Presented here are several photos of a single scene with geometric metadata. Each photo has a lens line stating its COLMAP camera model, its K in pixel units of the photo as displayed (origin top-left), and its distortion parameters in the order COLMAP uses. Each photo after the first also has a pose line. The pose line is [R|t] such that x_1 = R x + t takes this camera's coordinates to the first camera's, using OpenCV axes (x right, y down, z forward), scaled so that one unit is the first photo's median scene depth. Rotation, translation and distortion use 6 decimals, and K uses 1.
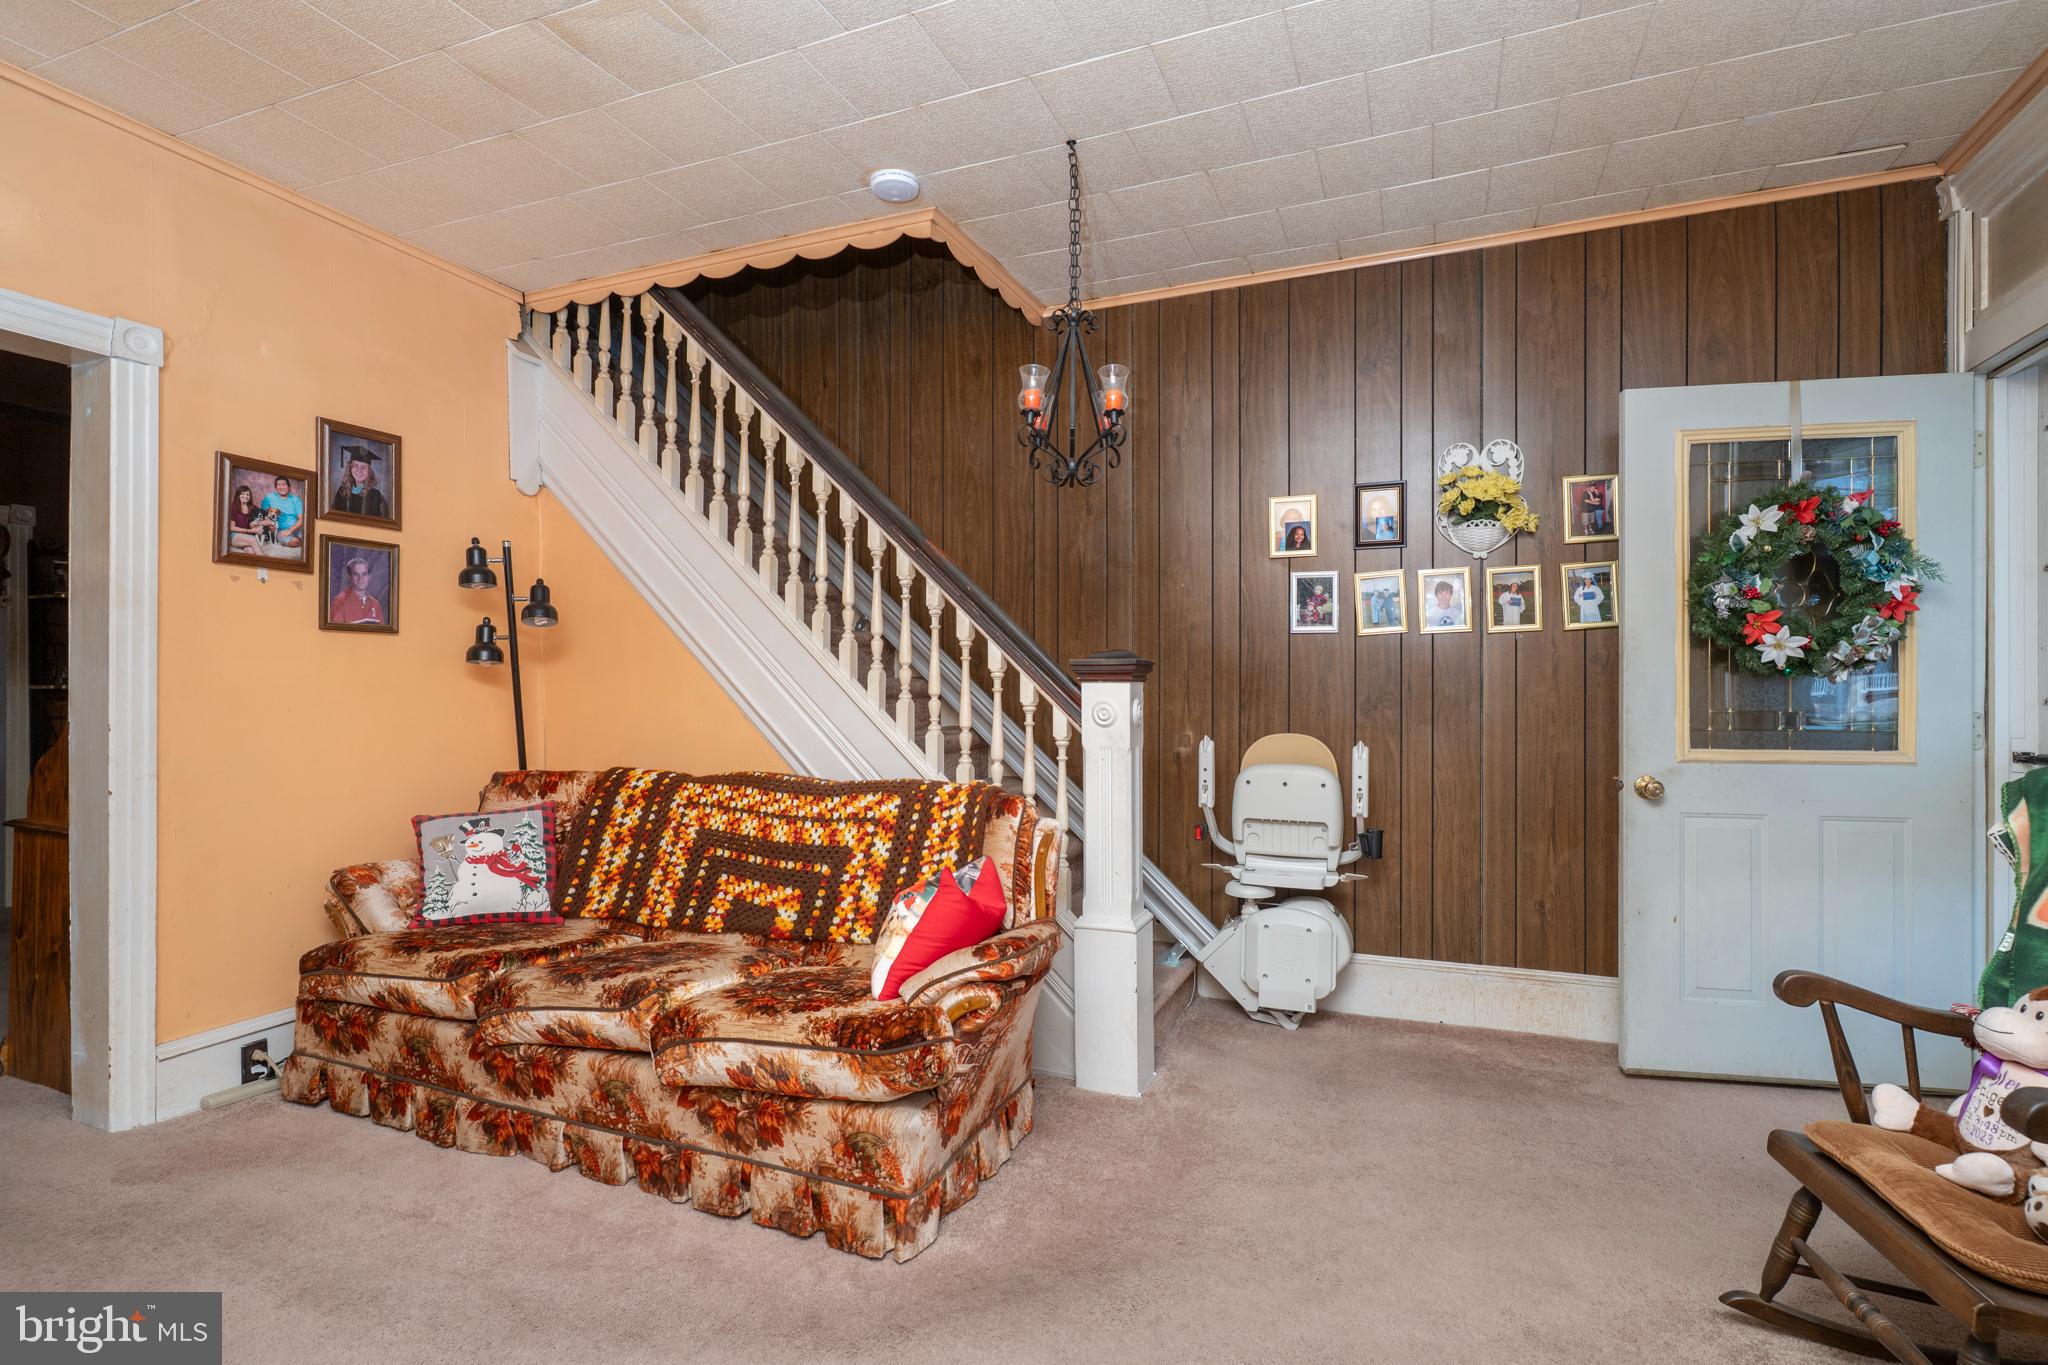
lens RADIAL K [[986.7, 0, 1021.9], [0, 986.7, 686.5], [0, 0, 1]] dist [-0.002925, 0.001980]
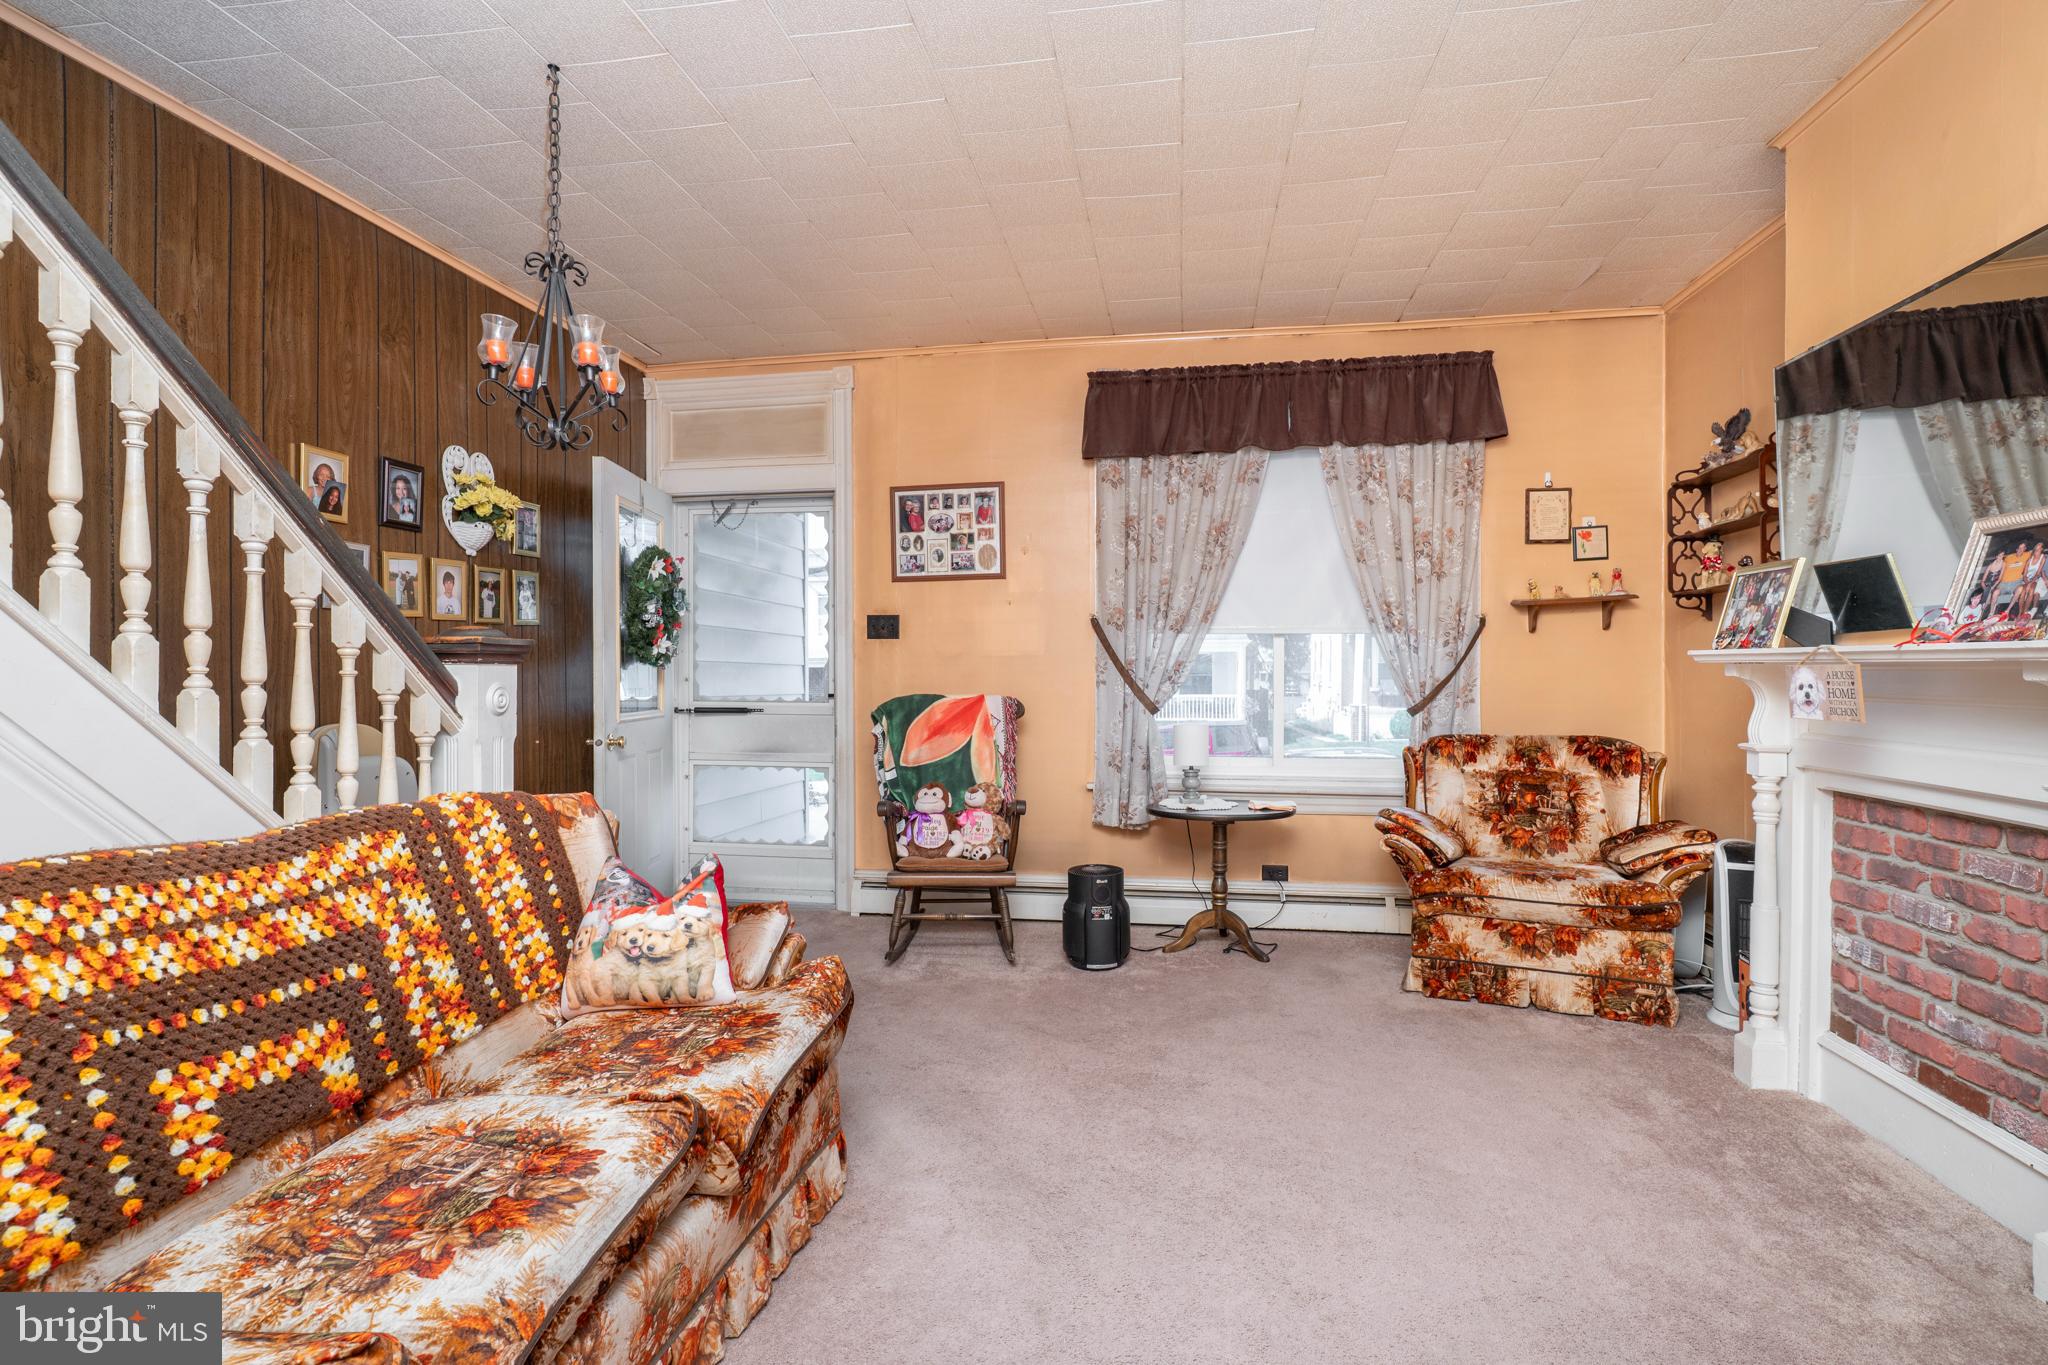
lens RADIAL K [[986.7, 0, 1016.2], [0, 986.7, 682.6], [0, 0, 1]] dist [-0.002925, 0.001980]
pose [[-0.225306, -0.008665, 0.974250, -0.859619], [-0.003663, 0.999961, 0.008047, 0.002981], [-0.974281, -0.001756, -0.225329, 0.728742]]
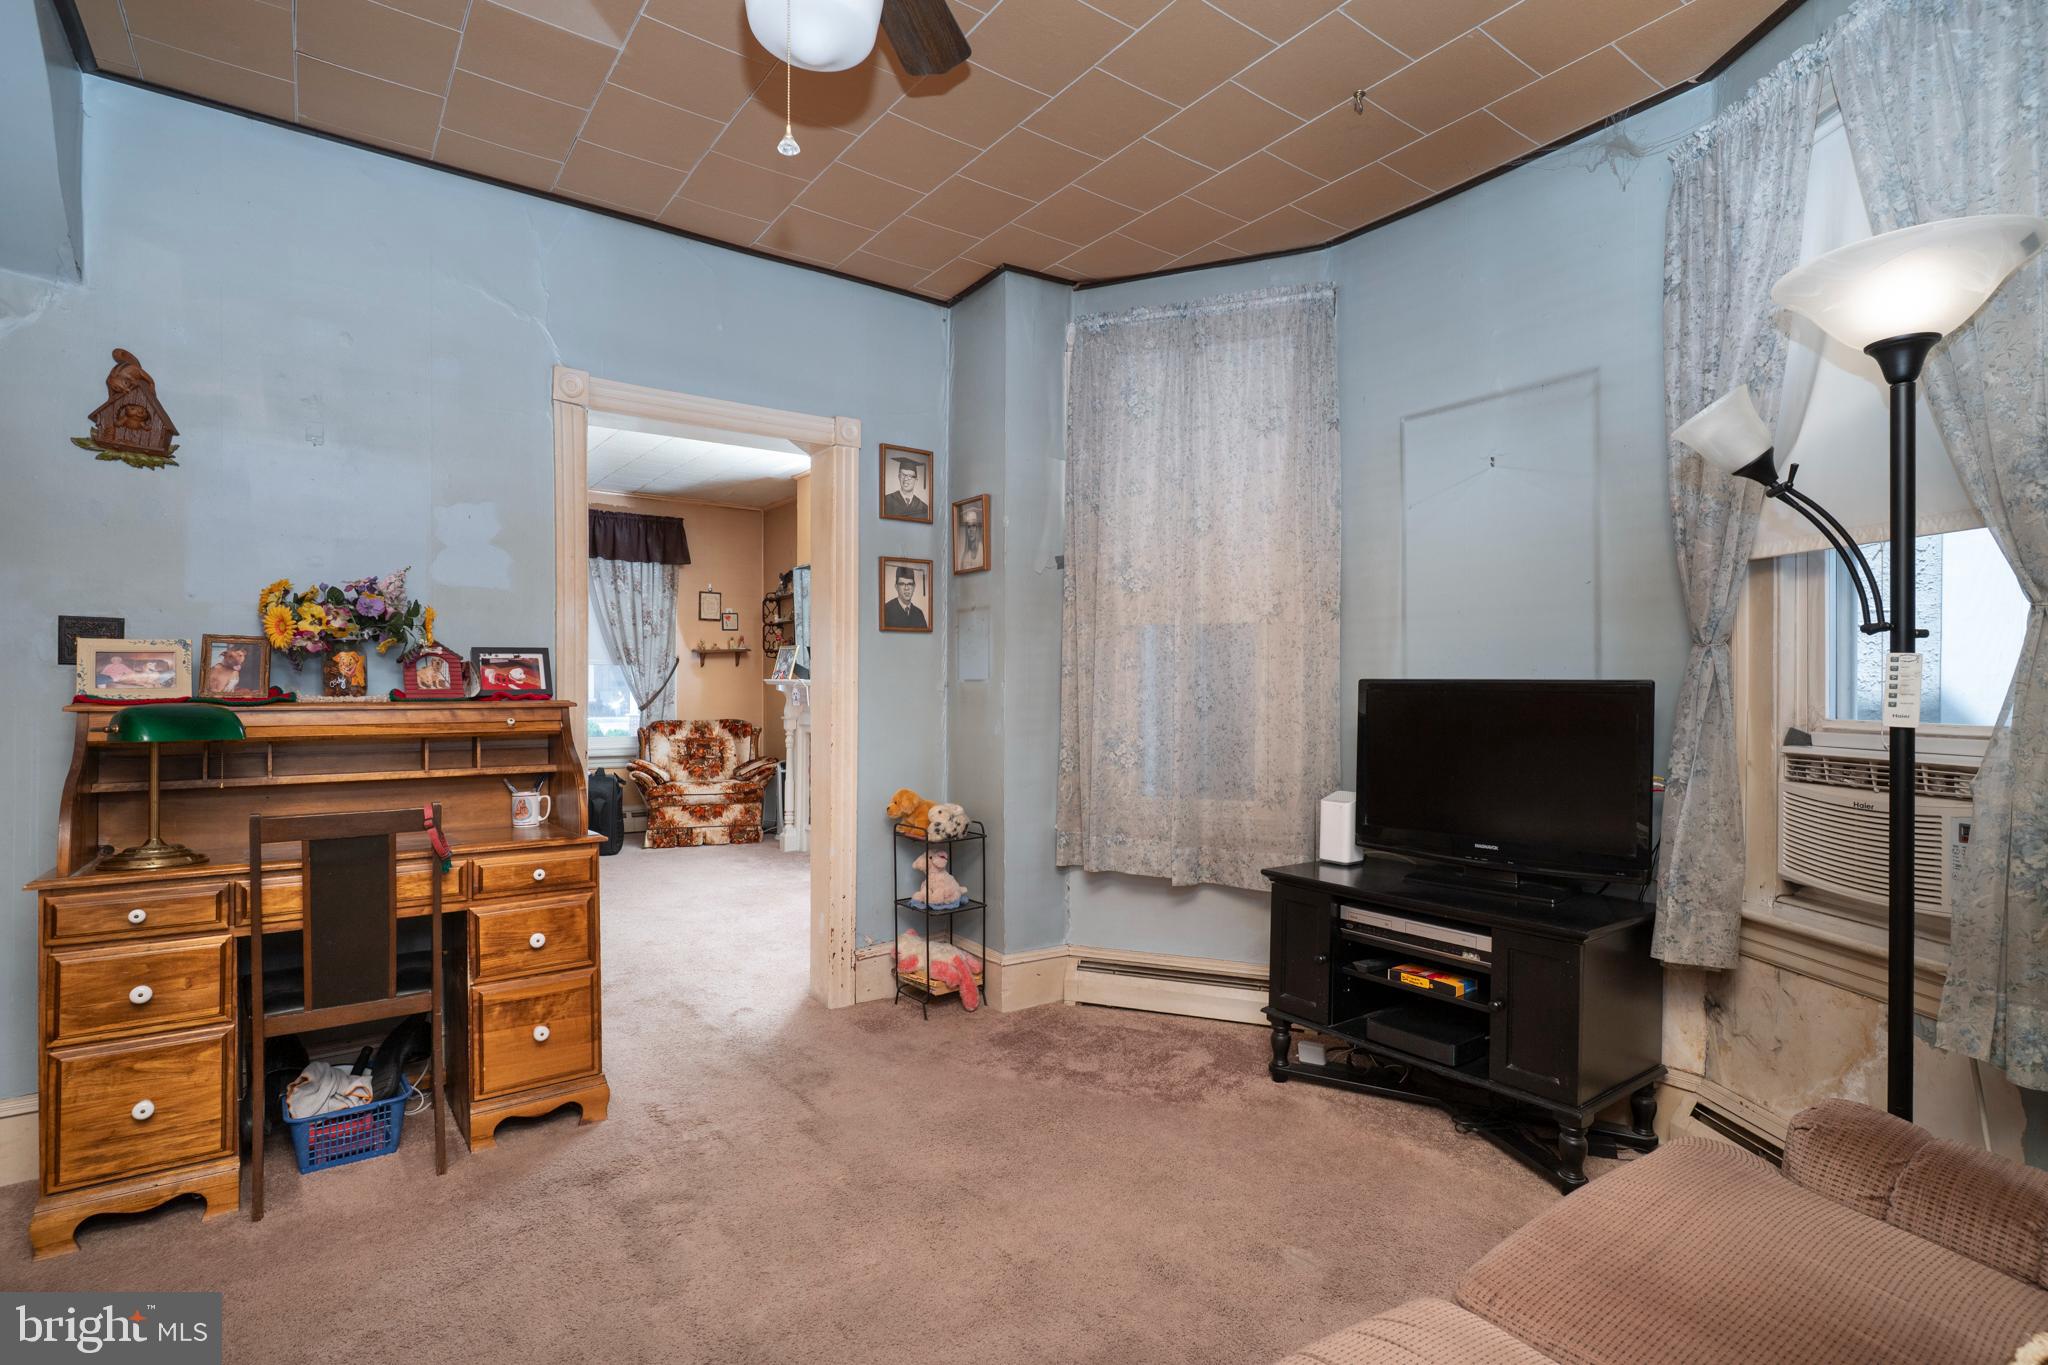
lens RADIAL K [[986.7, 0, 1015.4], [0, 986.7, 689.2], [0, 0, 1]] dist [-0.002925, 0.001980]
pose [[-0.855648, -0.005530, 0.517529, -1.841970], [-0.008121, 0.999963, -0.002743, 0.001927], [-0.517495, -0.006550, -0.855661, 1.612426]]
